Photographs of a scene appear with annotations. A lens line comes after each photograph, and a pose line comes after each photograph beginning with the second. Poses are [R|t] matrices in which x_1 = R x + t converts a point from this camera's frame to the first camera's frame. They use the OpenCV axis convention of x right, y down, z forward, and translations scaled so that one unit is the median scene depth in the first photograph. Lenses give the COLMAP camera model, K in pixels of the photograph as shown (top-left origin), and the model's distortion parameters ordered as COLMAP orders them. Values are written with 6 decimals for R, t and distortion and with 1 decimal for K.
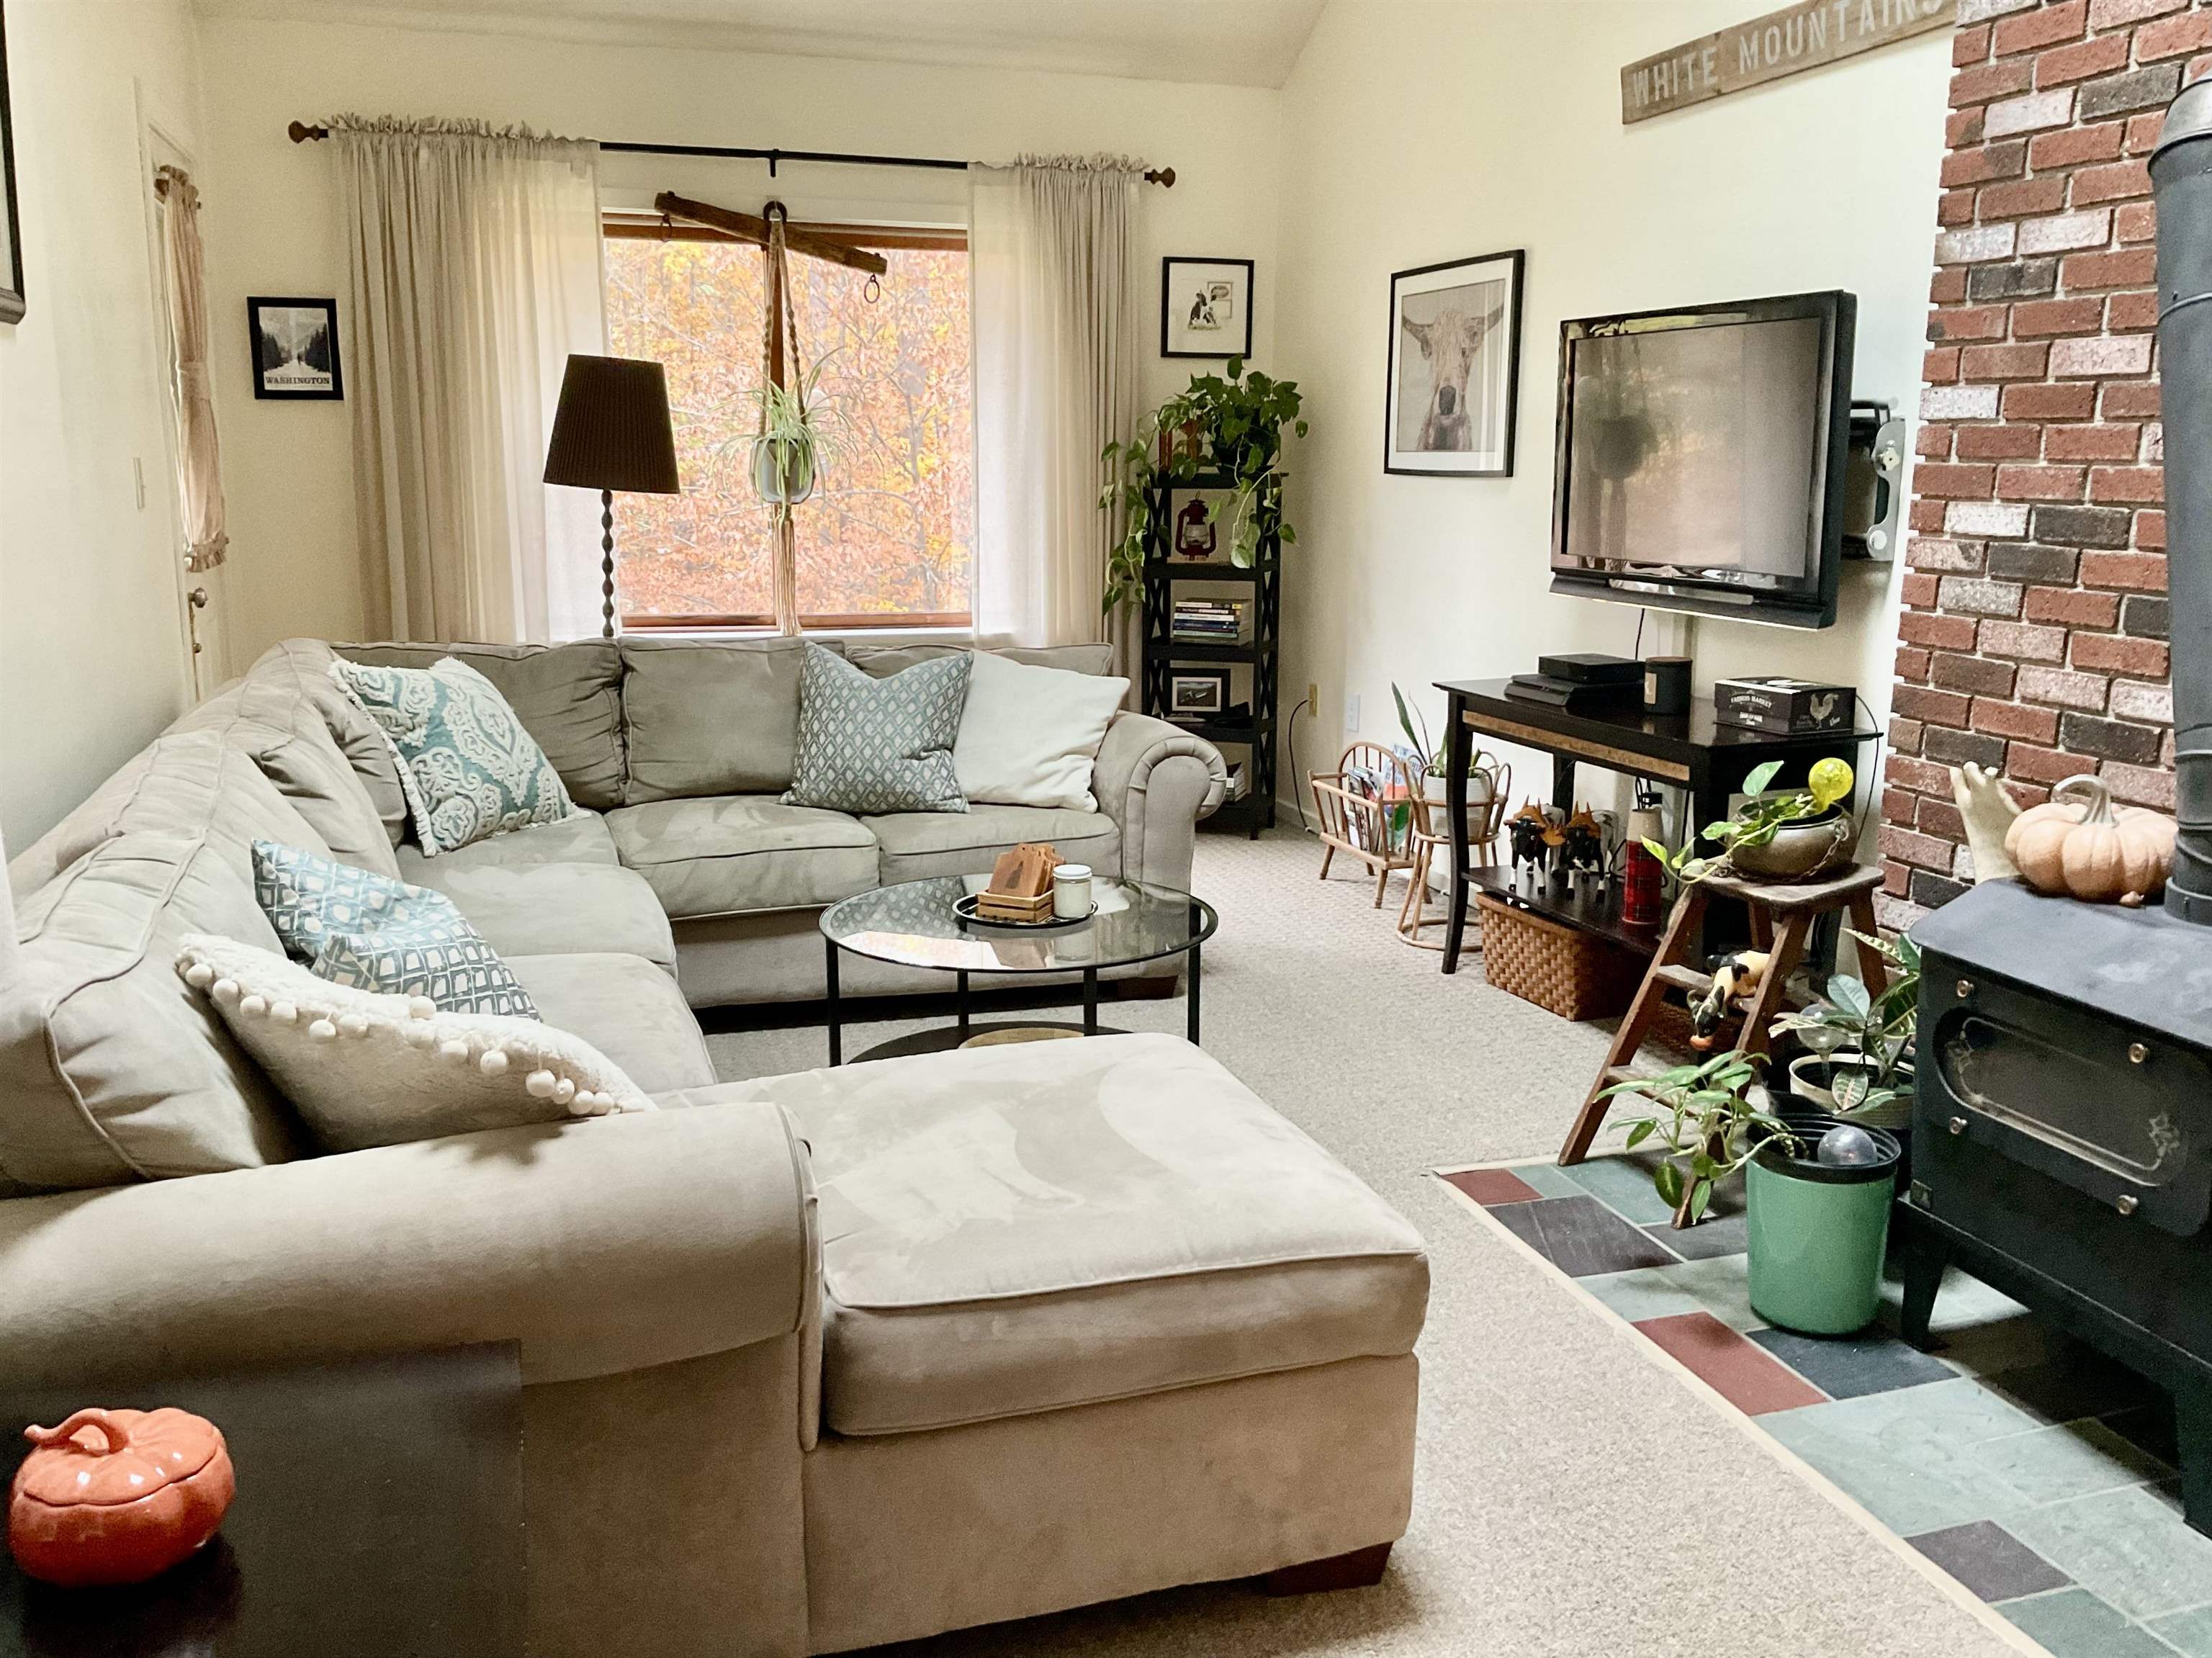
lens RADIAL K [[1954.4, 0, 1139.5], [0, 1954.4, 837.0], [0, 0, 1]] dist [0.096736, -0.209728]
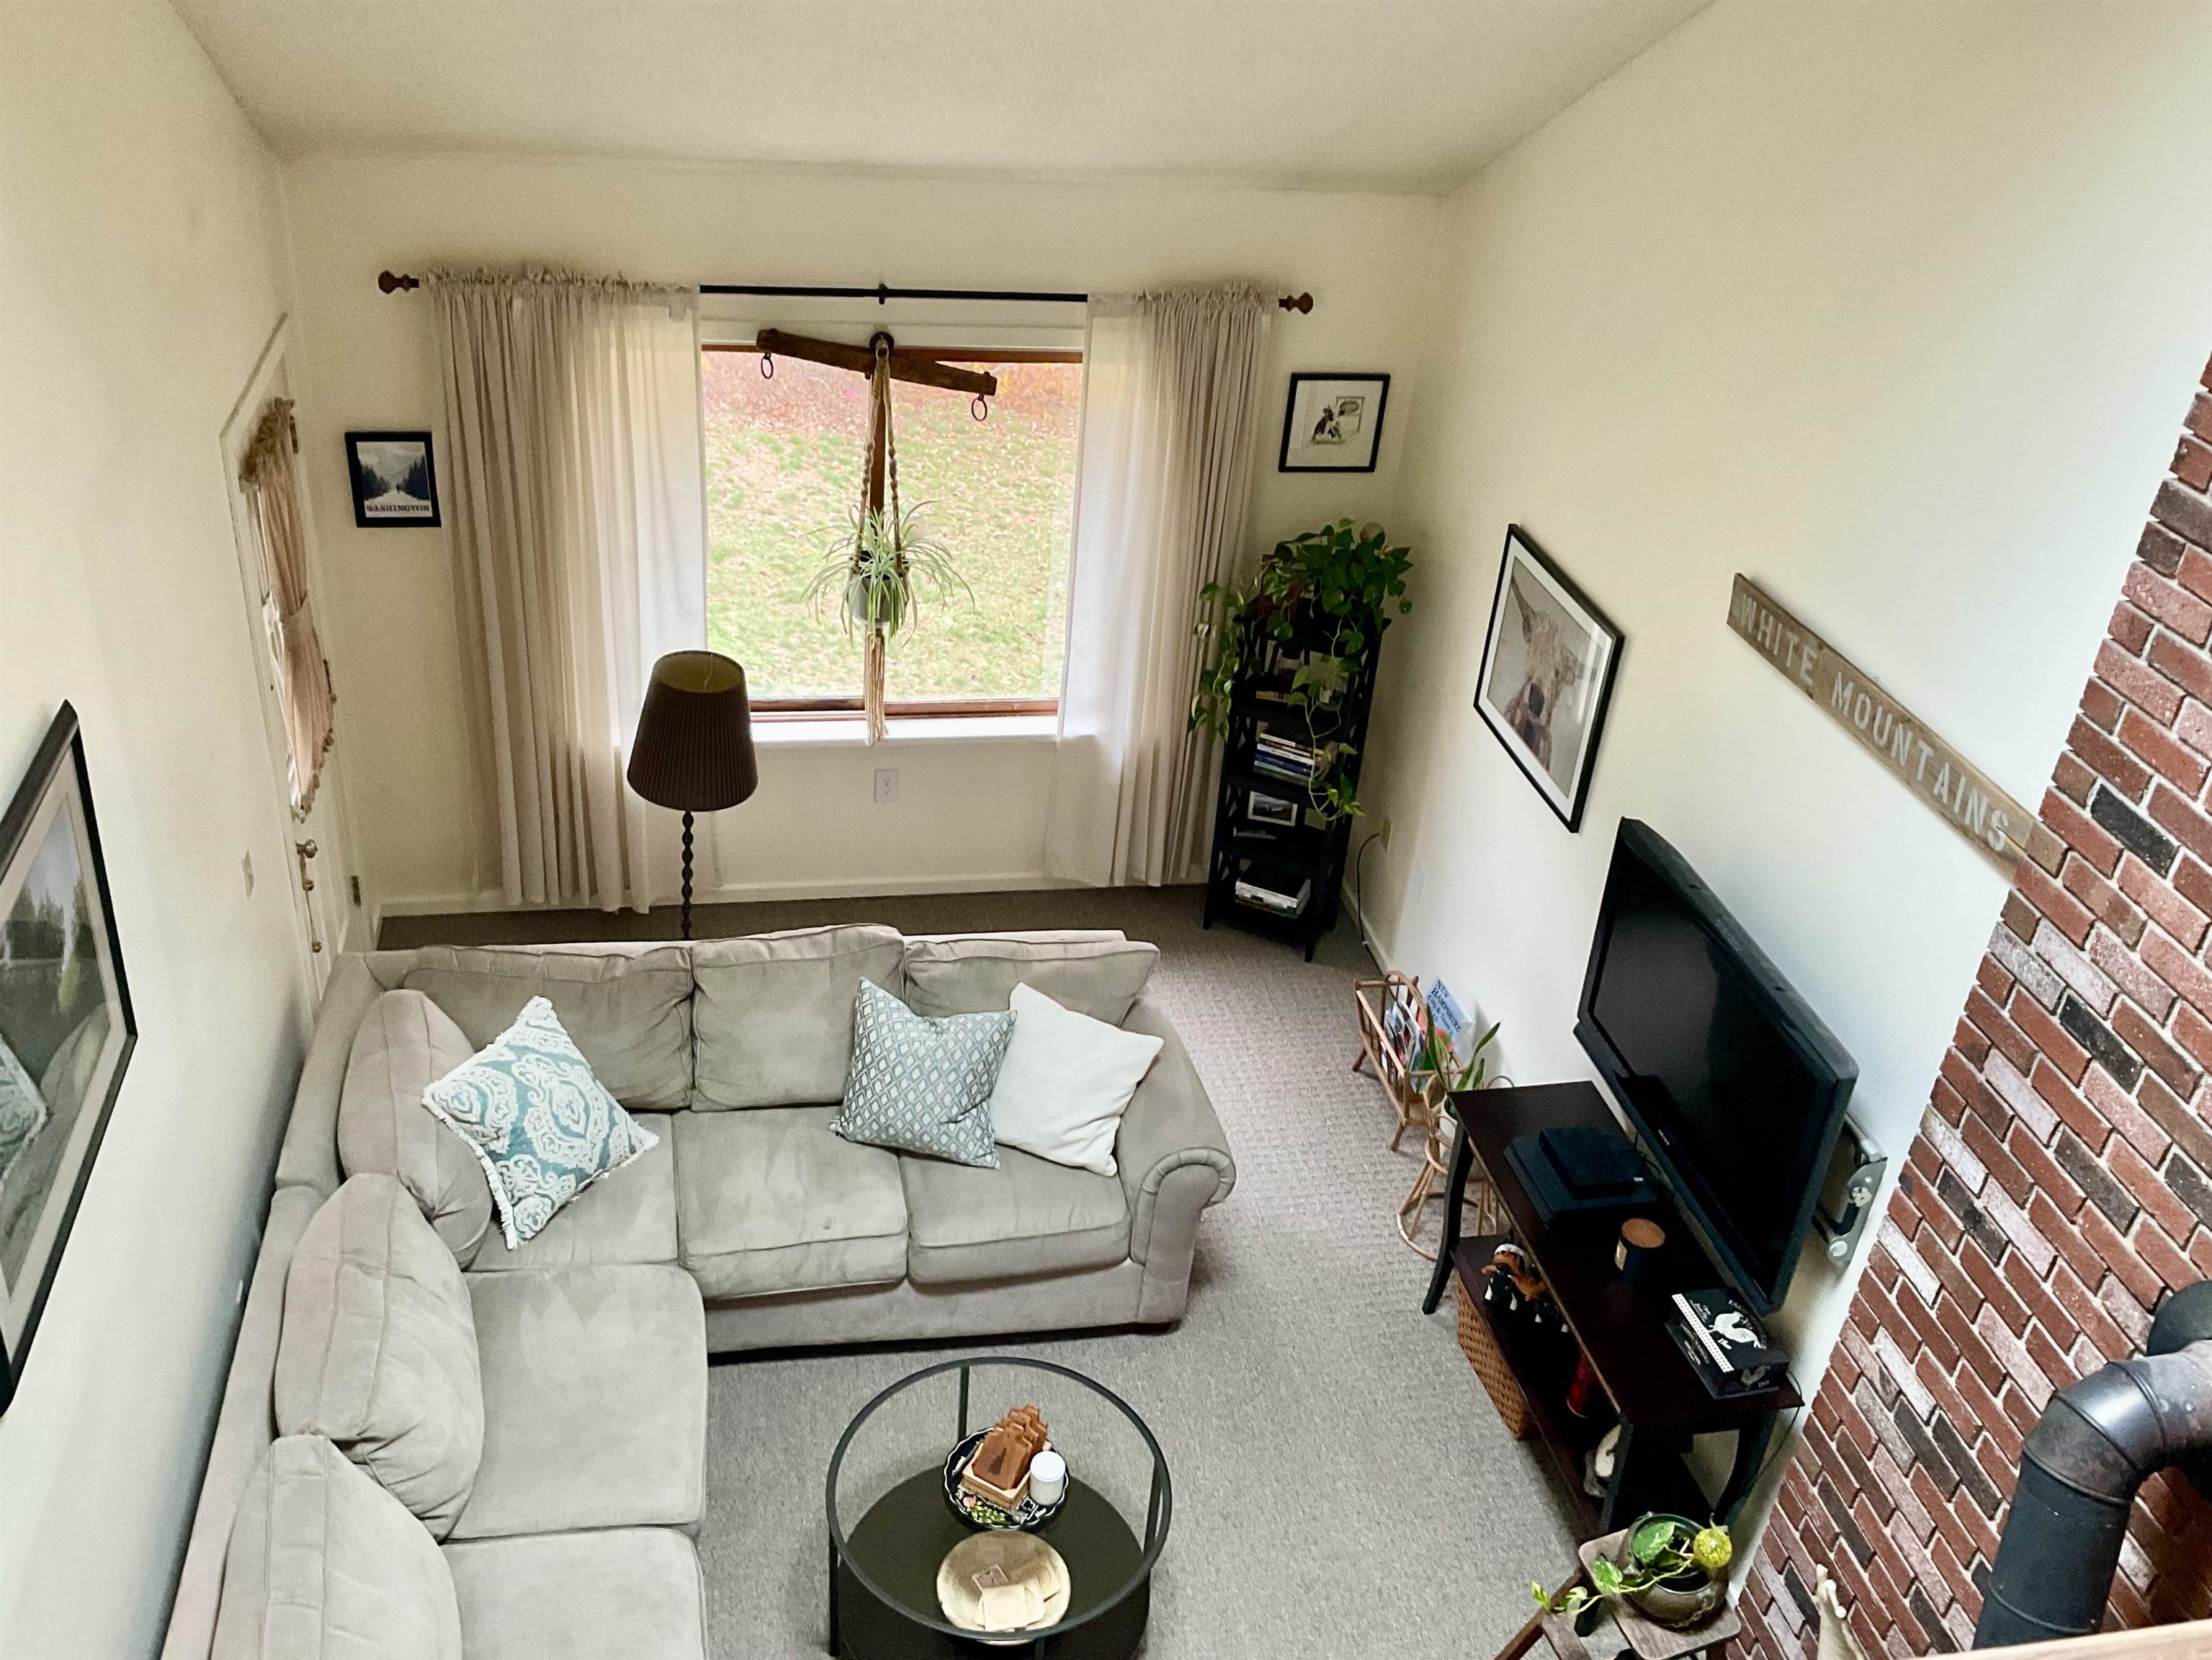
lens RADIAL K [[2045.2, 0, 1129.9], [0, 2045.2, 834.0], [0, 0, 1]] dist [0.114563, -0.249318]
pose [[0.990199, 0.124875, -0.062540, 0.027385], [-0.095400, 0.931831, 0.350129, -0.481705], [0.101999, -0.340731, 0.934611, 0.002632]]
